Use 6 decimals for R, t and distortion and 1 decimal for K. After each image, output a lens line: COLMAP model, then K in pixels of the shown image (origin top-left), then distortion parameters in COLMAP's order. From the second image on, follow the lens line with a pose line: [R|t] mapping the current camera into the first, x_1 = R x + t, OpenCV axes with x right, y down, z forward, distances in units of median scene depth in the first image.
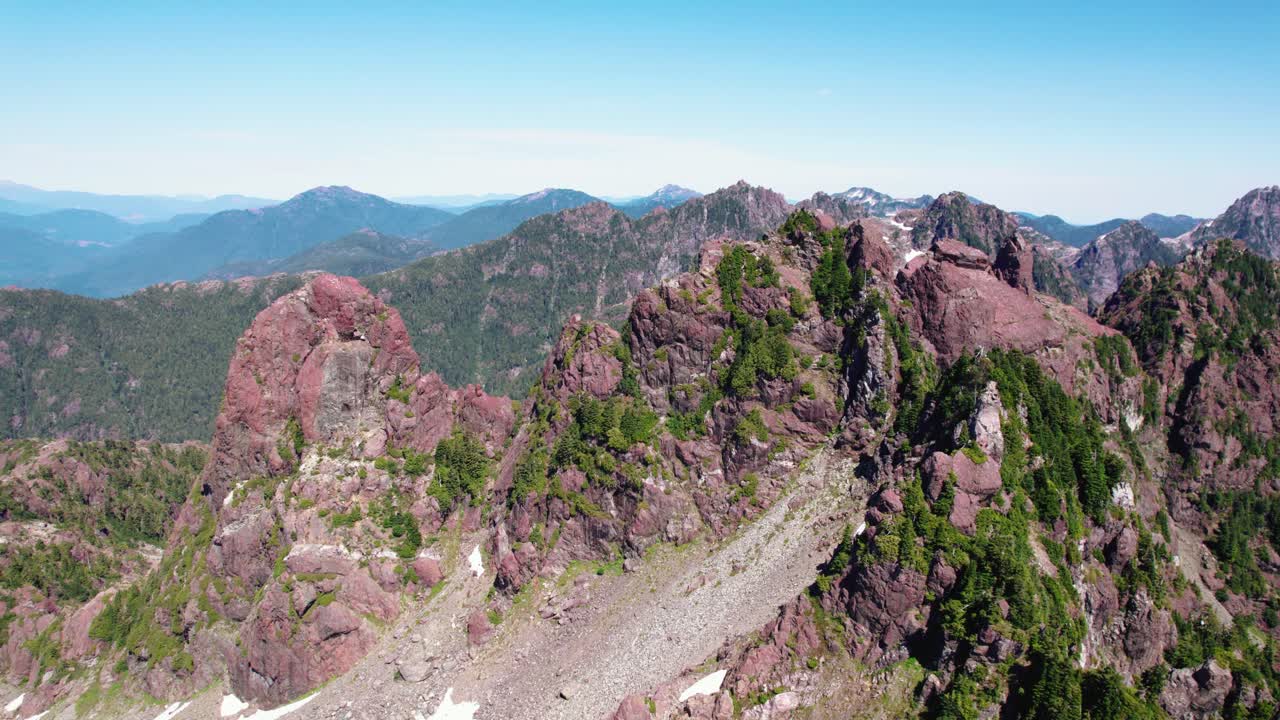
lens RADIAL K [[824.4, 0, 640.0], [0, 824.4, 360.0], [0, 0, 1]] dist [-0.071458, 0.056077]
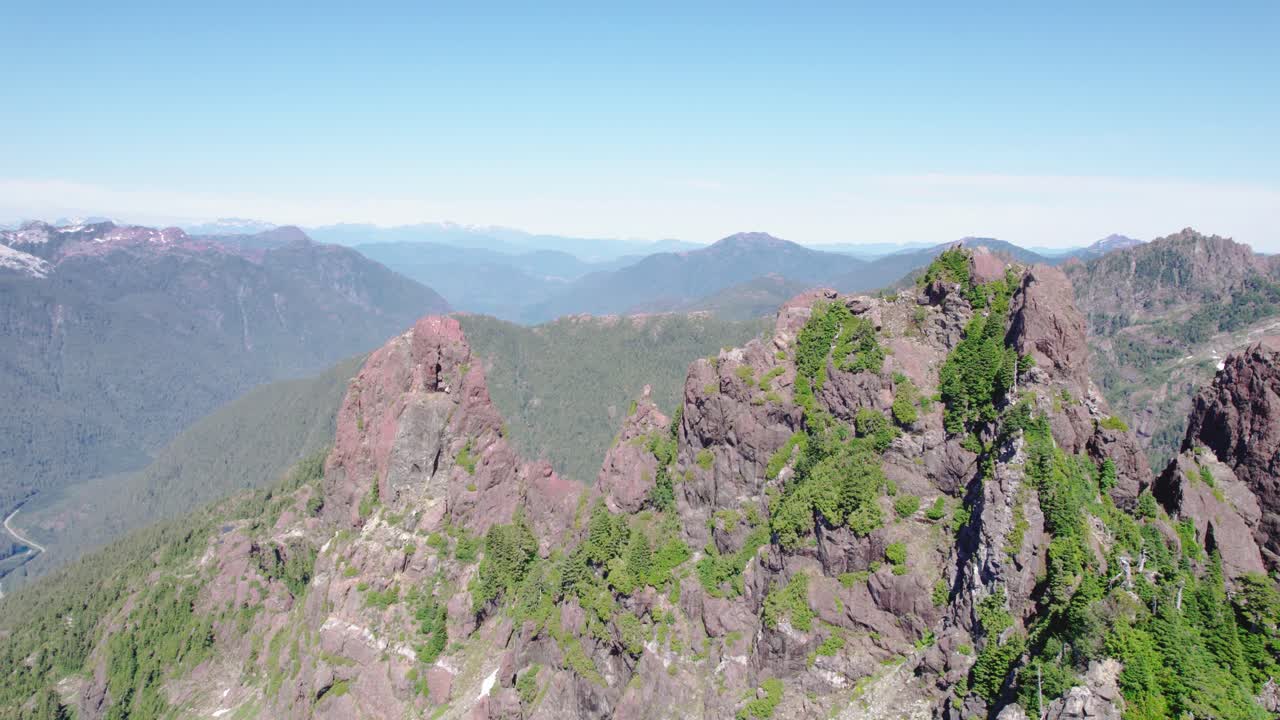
lens RADIAL K [[824.4, 0, 640.0], [0, 824.4, 360.0], [0, 0, 1]] dist [-0.071458, 0.056077]
pose [[0.882081, 0.073490, -0.465331, 0.284258], [-0.099579, 0.994525, -0.031696, -0.060265], [0.460454, 0.074296, 0.884569, 0.378450]]
